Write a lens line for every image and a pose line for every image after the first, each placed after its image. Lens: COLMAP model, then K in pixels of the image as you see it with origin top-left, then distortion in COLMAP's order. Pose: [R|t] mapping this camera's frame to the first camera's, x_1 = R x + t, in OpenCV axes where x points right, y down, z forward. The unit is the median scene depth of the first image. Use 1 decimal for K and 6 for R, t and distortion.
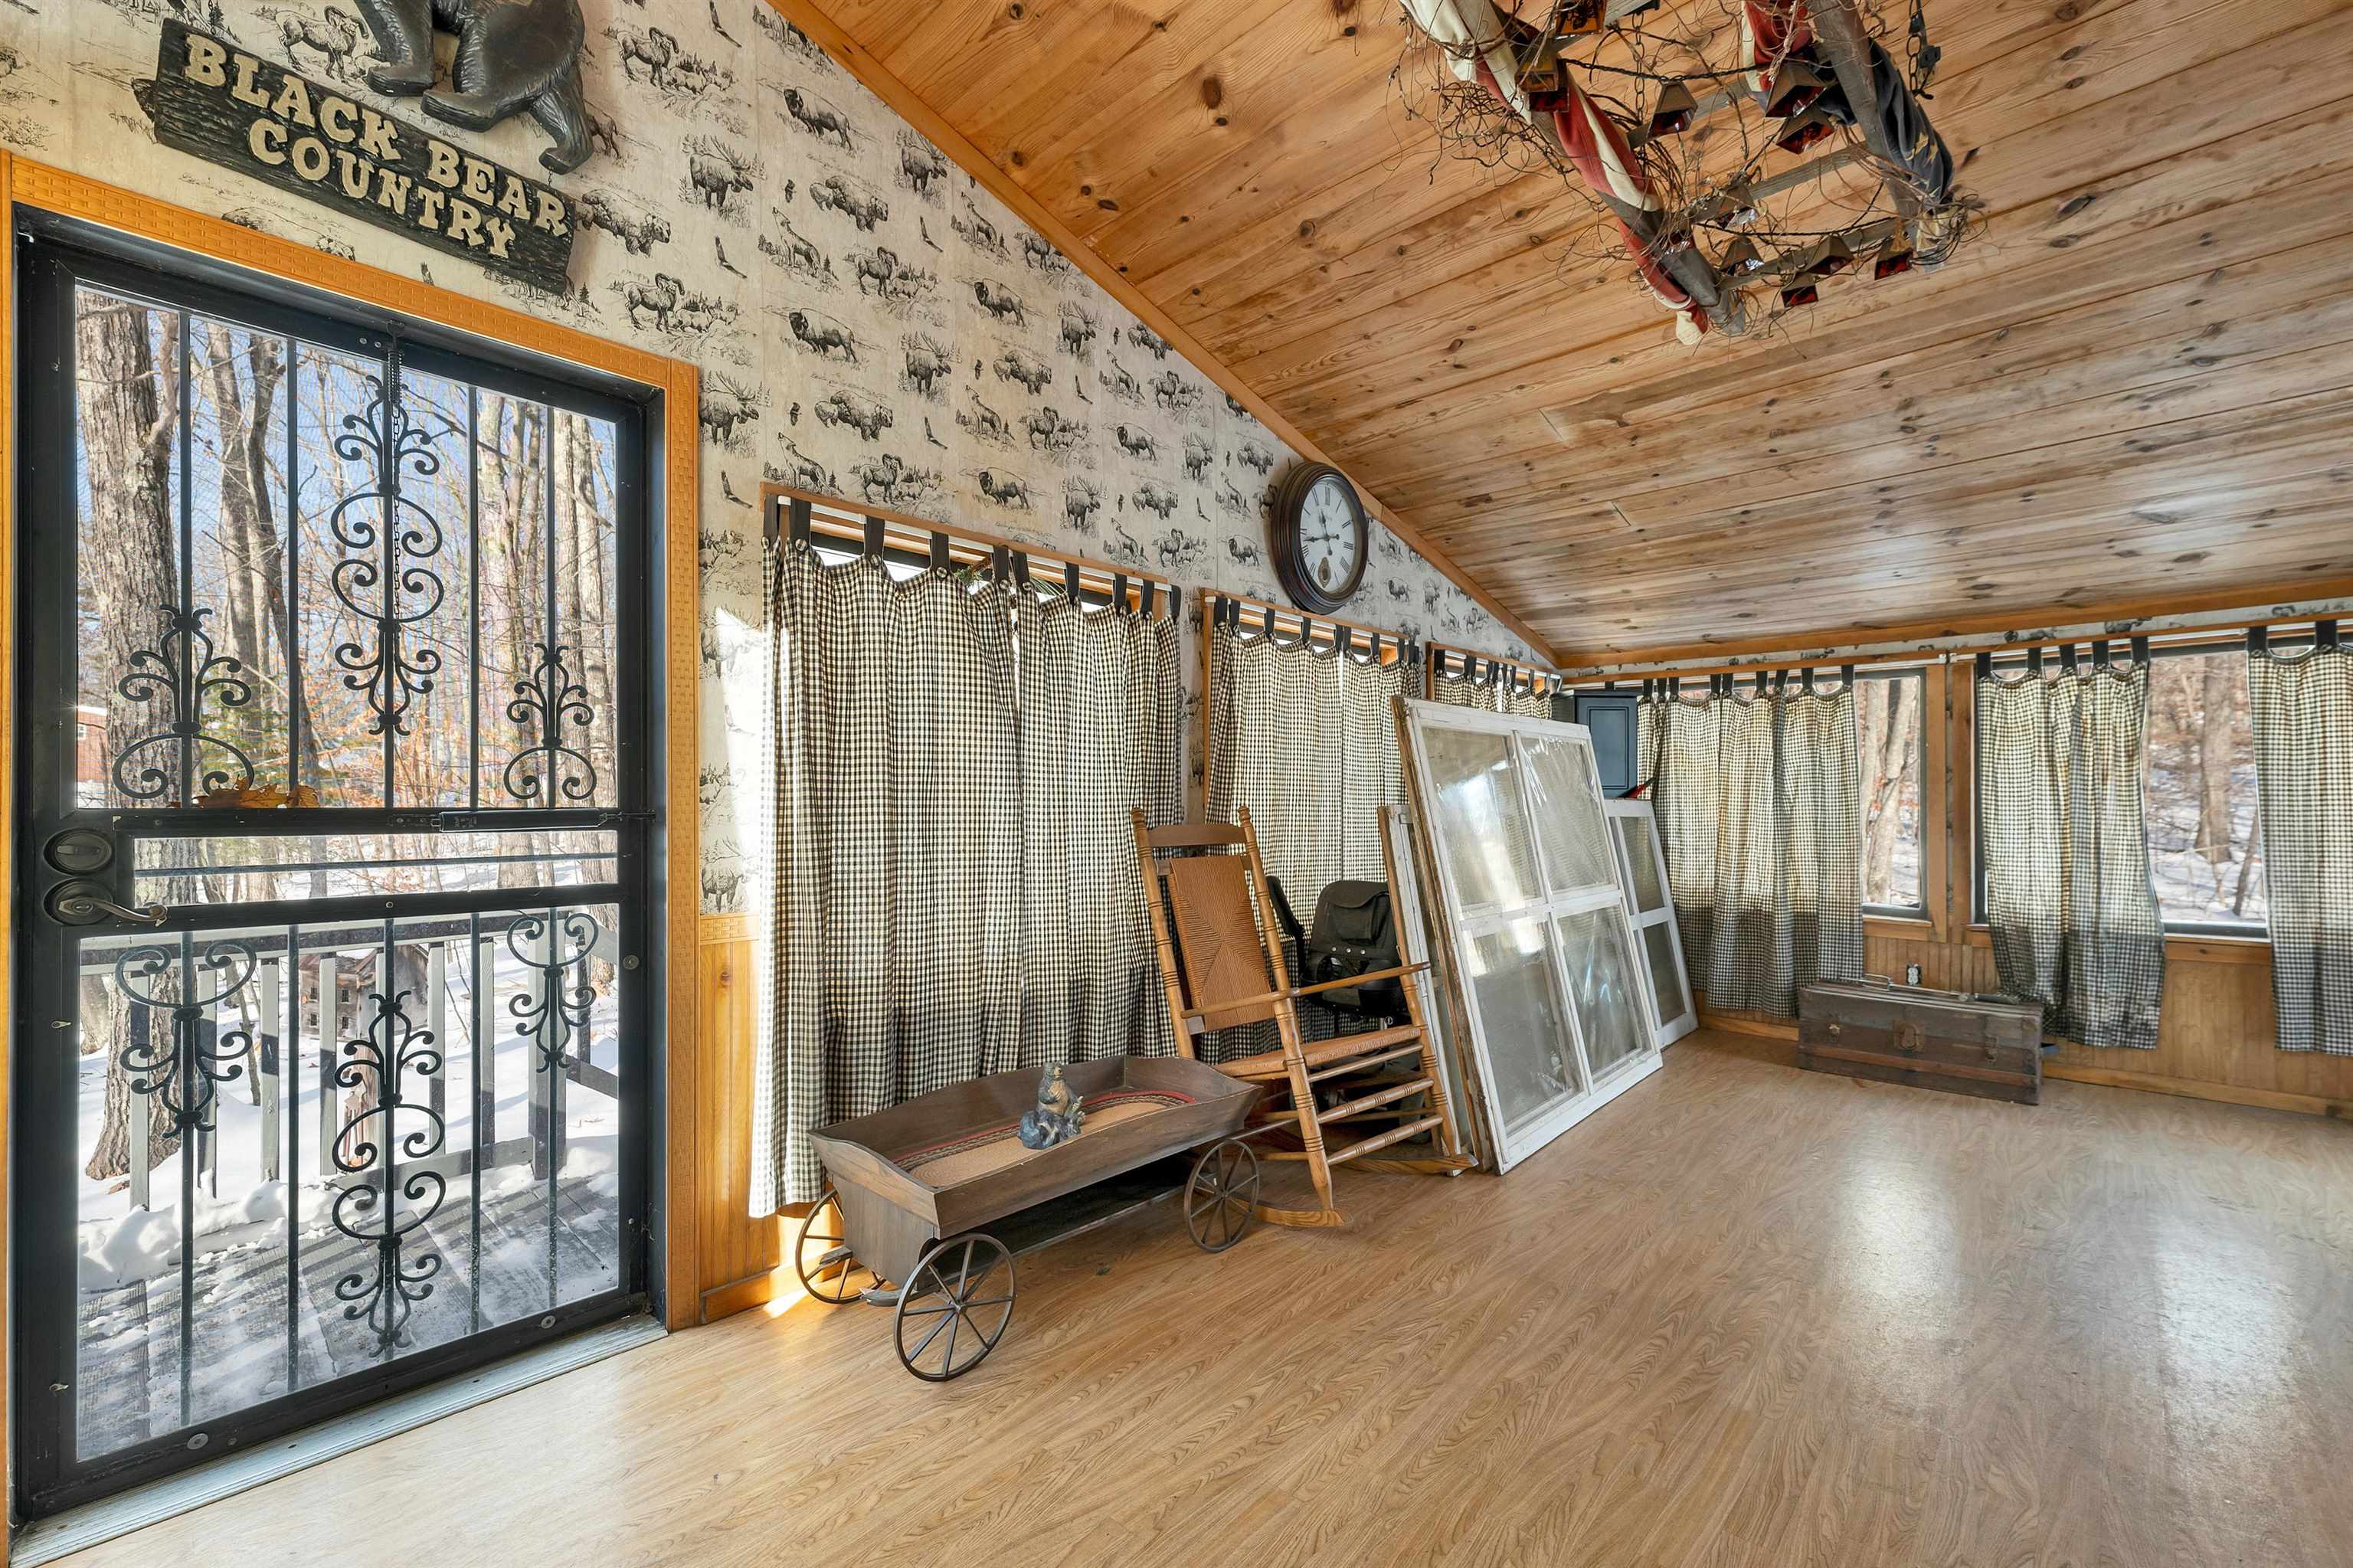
lens RADIAL K [[1008.5, 0, 1132.3], [0, 1008.5, 808.3], [0, 0, 1]] dist [0.014305, 0.000052]
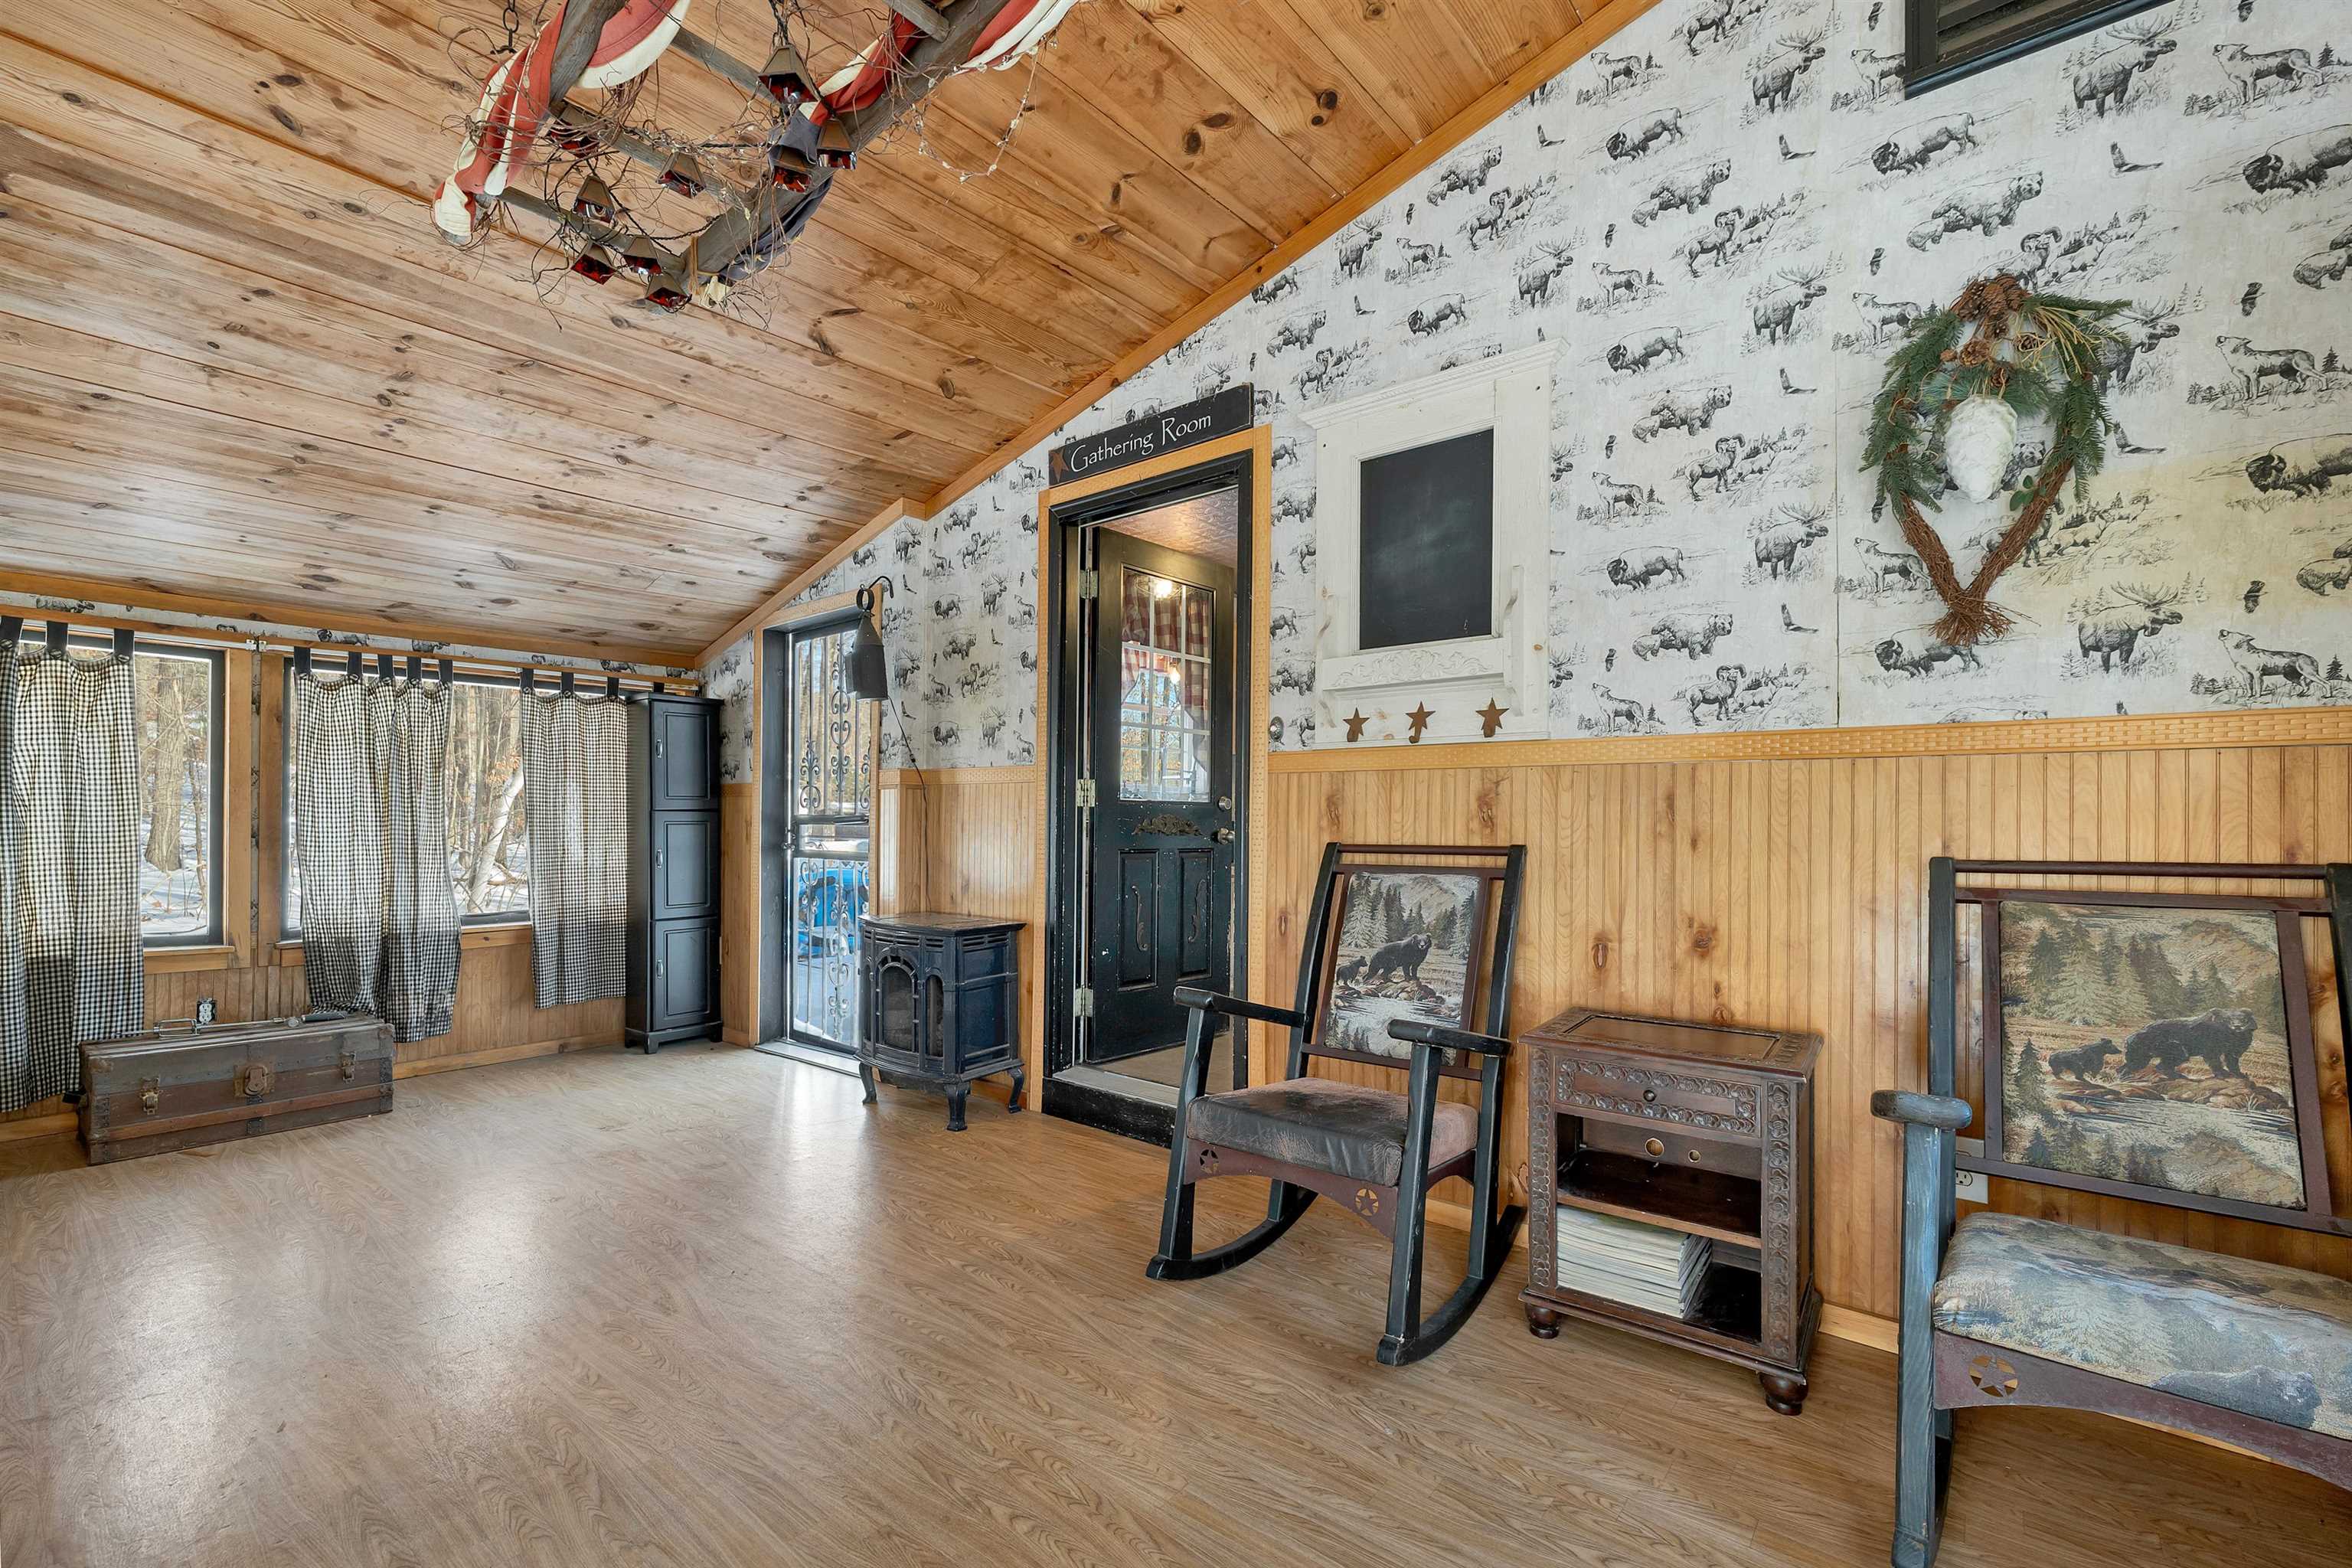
lens RADIAL K [[987.4, 0, 1241.5], [0, 987.4, 811.4], [0, 0, 1]] dist [-0.000217, 0.000353]
pose [[-0.129527, 0.009042, 0.991535, -0.174763], [-0.001241, 0.999956, -0.009281, 0.004300], [-0.991575, -0.002433, -0.129510, 0.282058]]
